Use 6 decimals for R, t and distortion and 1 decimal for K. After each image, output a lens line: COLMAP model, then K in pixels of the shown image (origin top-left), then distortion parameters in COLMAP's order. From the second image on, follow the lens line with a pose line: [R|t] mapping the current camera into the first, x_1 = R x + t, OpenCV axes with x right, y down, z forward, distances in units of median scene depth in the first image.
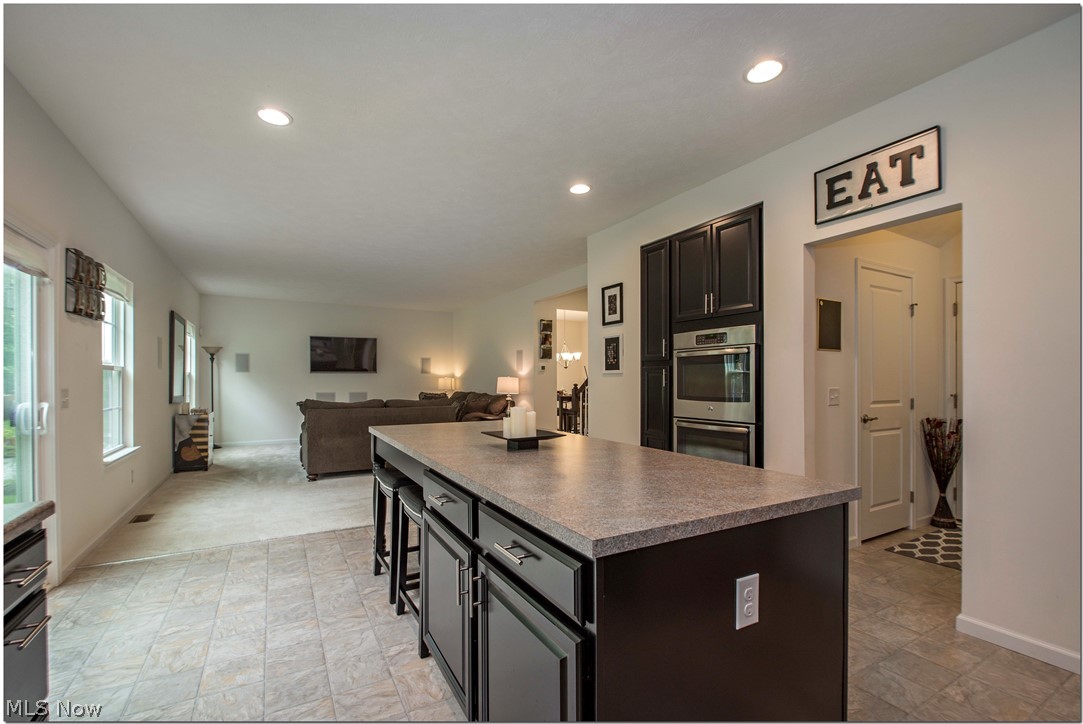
lens RADIAL K [[466.9, 0, 540.0], [0, 466.9, 379.3], [0, 0, 1]] dist [0.000249, -0.000102]
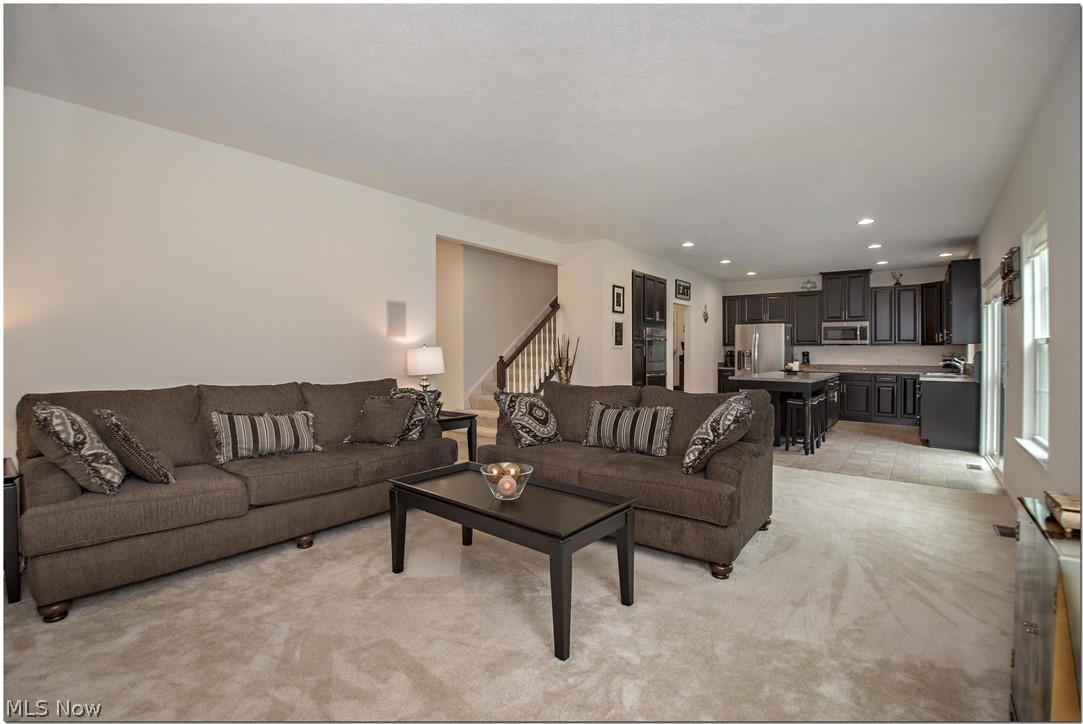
lens RADIAL K [[492.0, 0, 537.9], [0, 492.0, 347.8], [0, 0, 1]] dist [-0.000748, -0.023861]
pose [[-0.377058, 0.001290, 0.926189, -1.273857], [-0.007913, 0.999958, -0.004615, -0.003335], [-0.926156, -0.009069, -0.377032, 1.991979]]
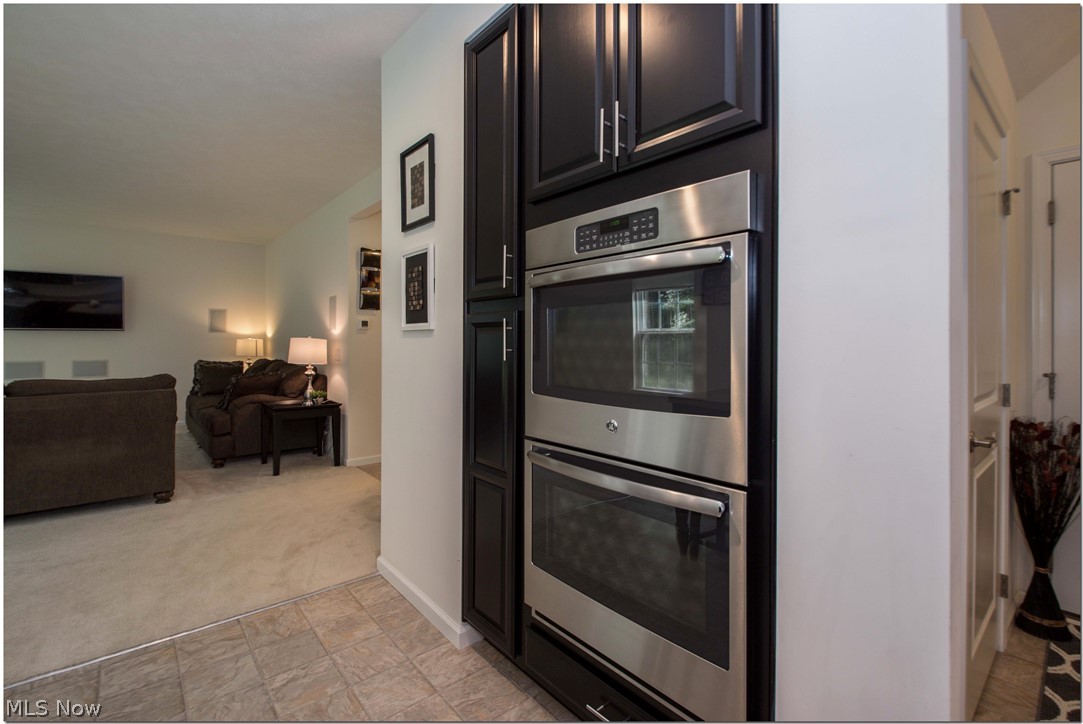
lens RADIAL K [[485.3, 0, 541.3], [0, 485.3, 341.5], [0, 0, 1]] dist [-0.003298, -0.000693]
pose [[0.979552, 0.003107, 0.201167, 0.199329], [-0.003293, 0.999994, 0.000590, -0.002019], [-0.201164, -0.001240, 0.979557, 0.545419]]
